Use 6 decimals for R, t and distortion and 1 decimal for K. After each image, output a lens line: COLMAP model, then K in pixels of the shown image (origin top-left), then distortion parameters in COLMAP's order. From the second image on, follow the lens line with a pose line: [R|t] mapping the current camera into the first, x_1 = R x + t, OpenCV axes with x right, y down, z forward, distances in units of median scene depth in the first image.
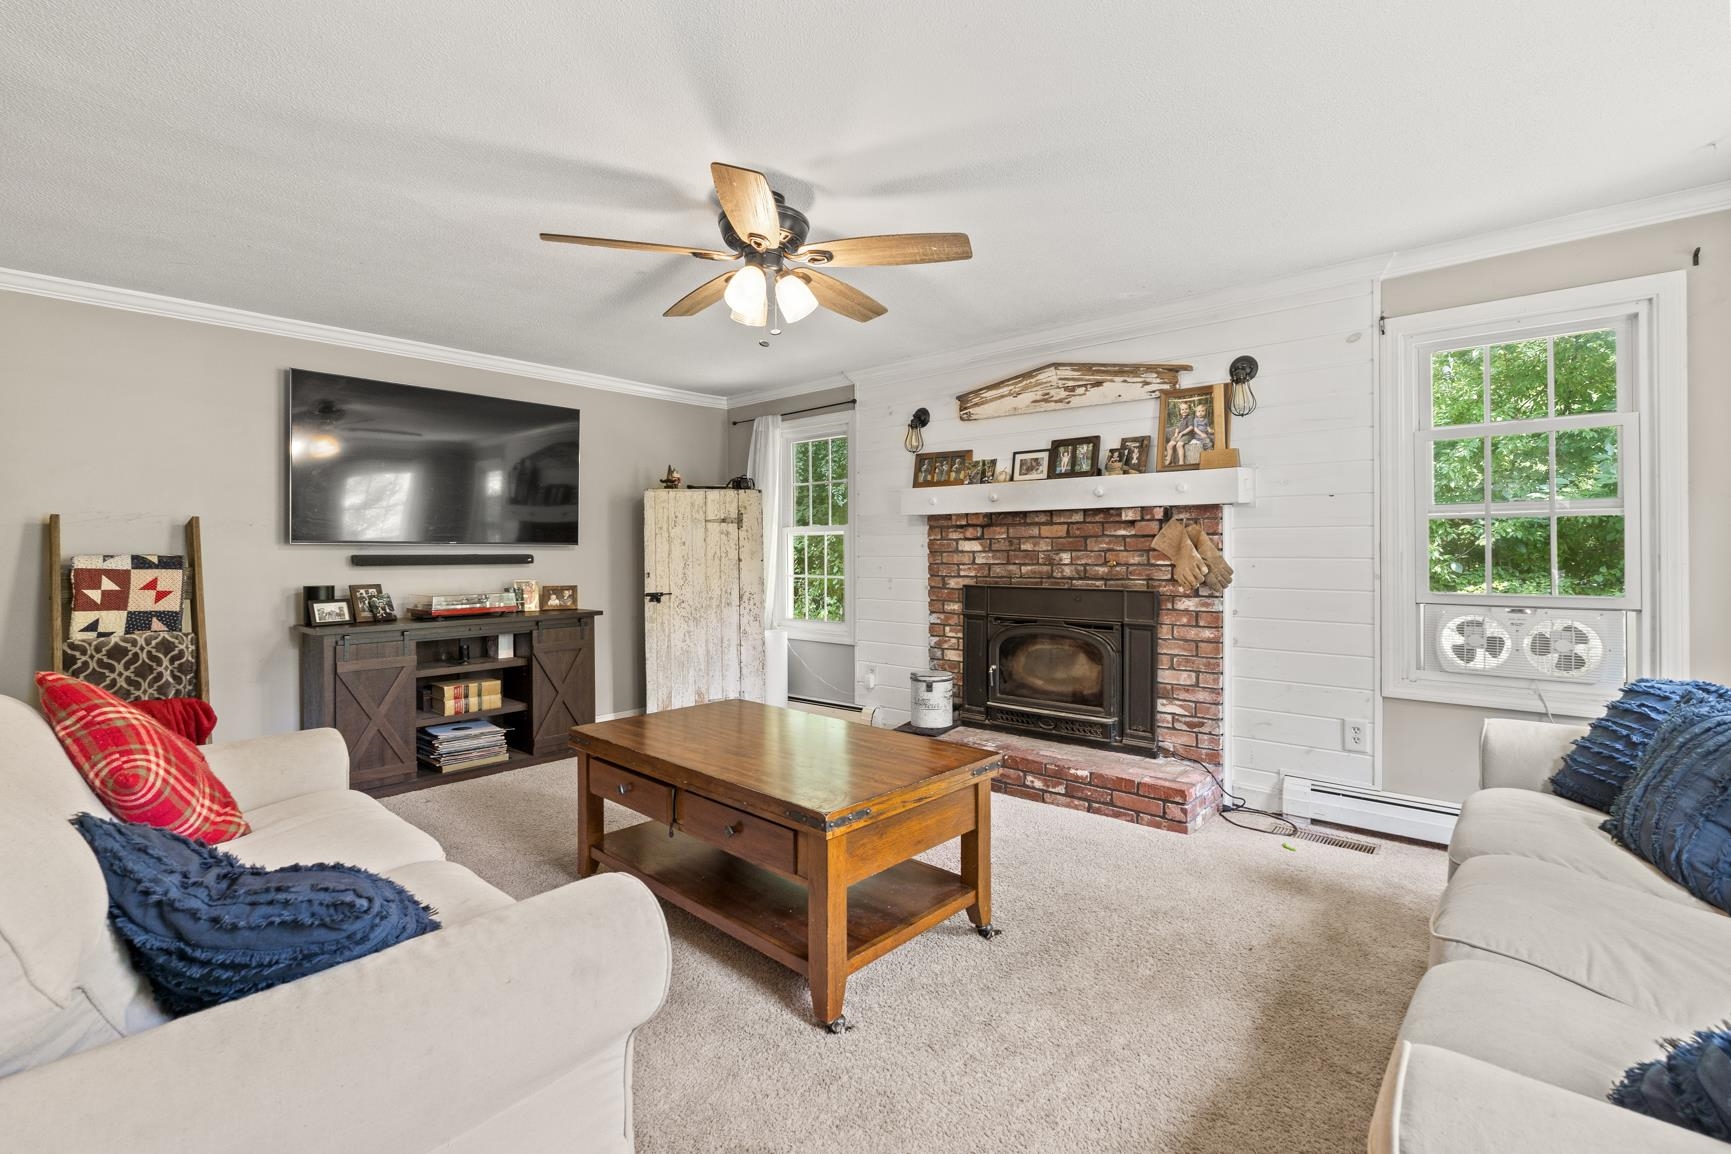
lens RADIAL K [[777.8, 0, 870.0], [0, 777.8, 552.8], [0, 0, 1]] dist [-0.005416, -0.000280]
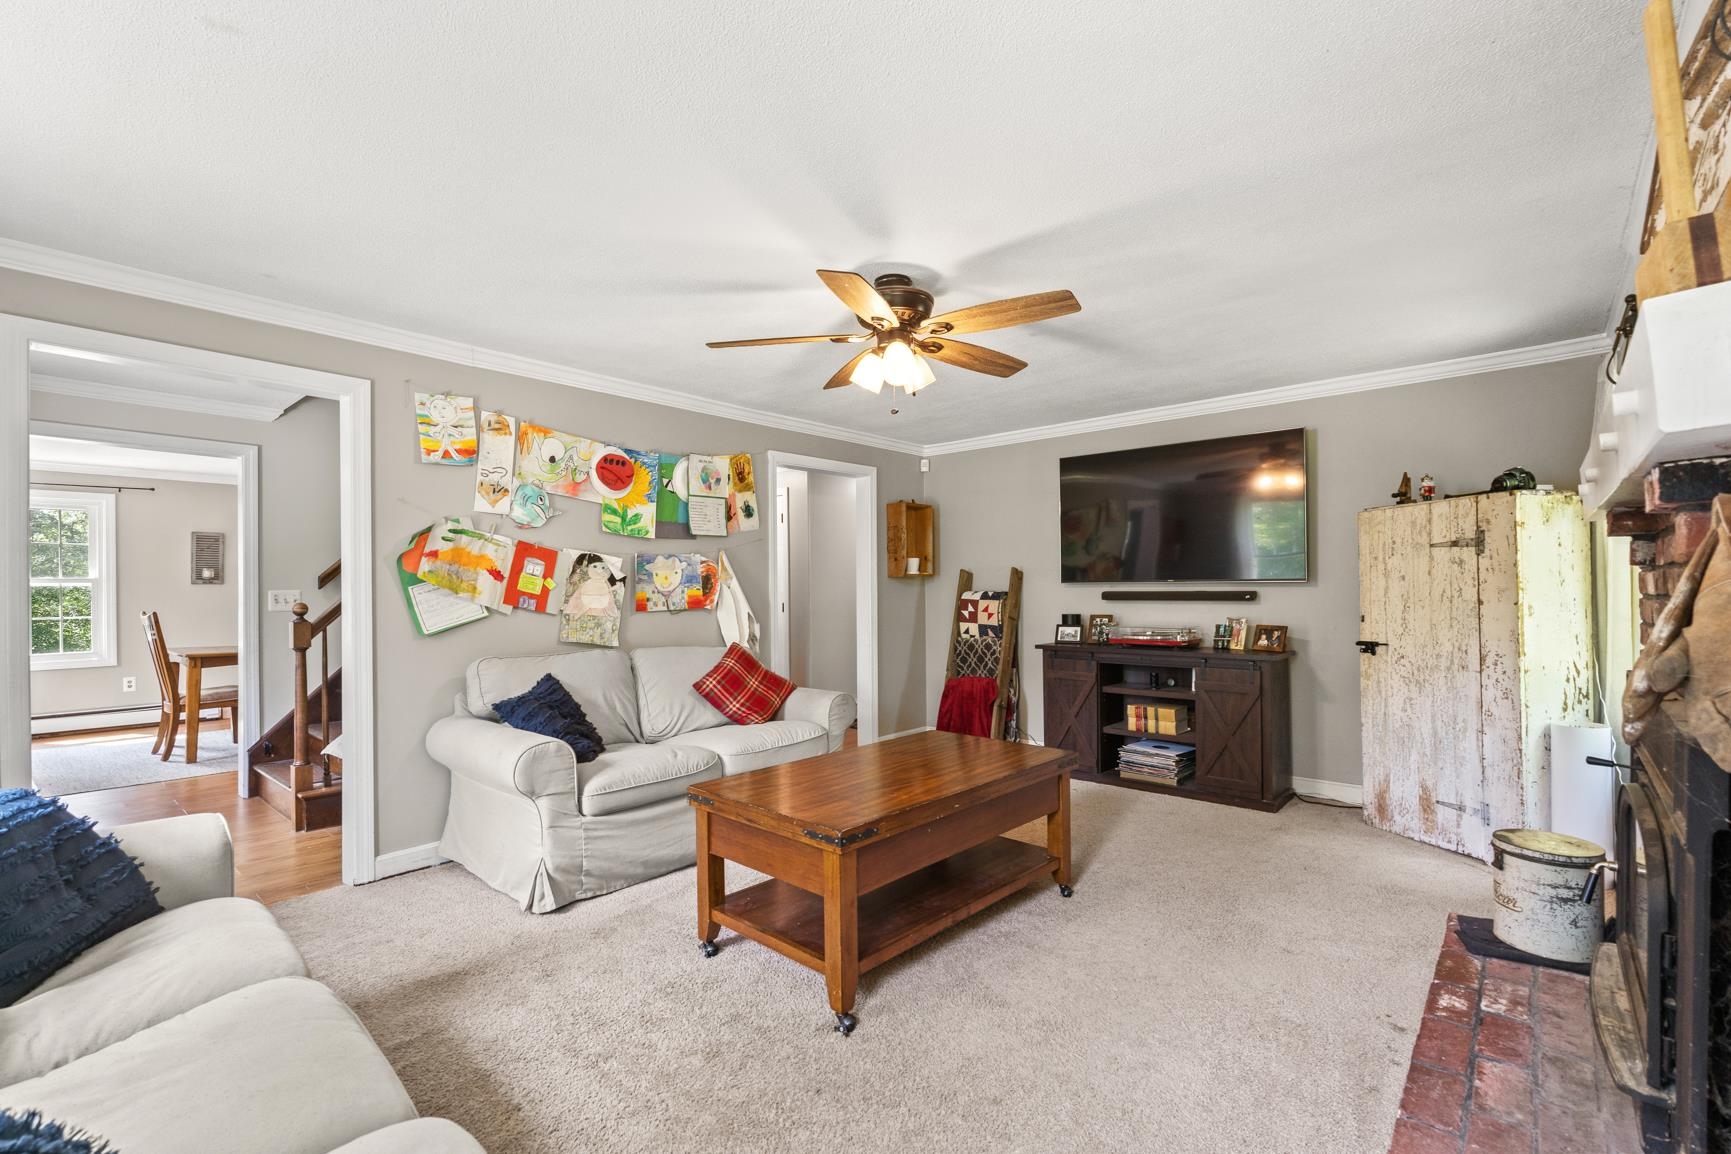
lens RADIAL K [[777.8, 0, 865.6], [0, 777.8, 580.2], [0, 0, 1]] dist [-0.005416, -0.000280]
pose [[-0.020619, -0.001925, -0.999786, 0.583482], [0.010604, 0.999941, -0.002144, -0.015763], [0.999731, -0.010646, -0.020597, 0.583532]]
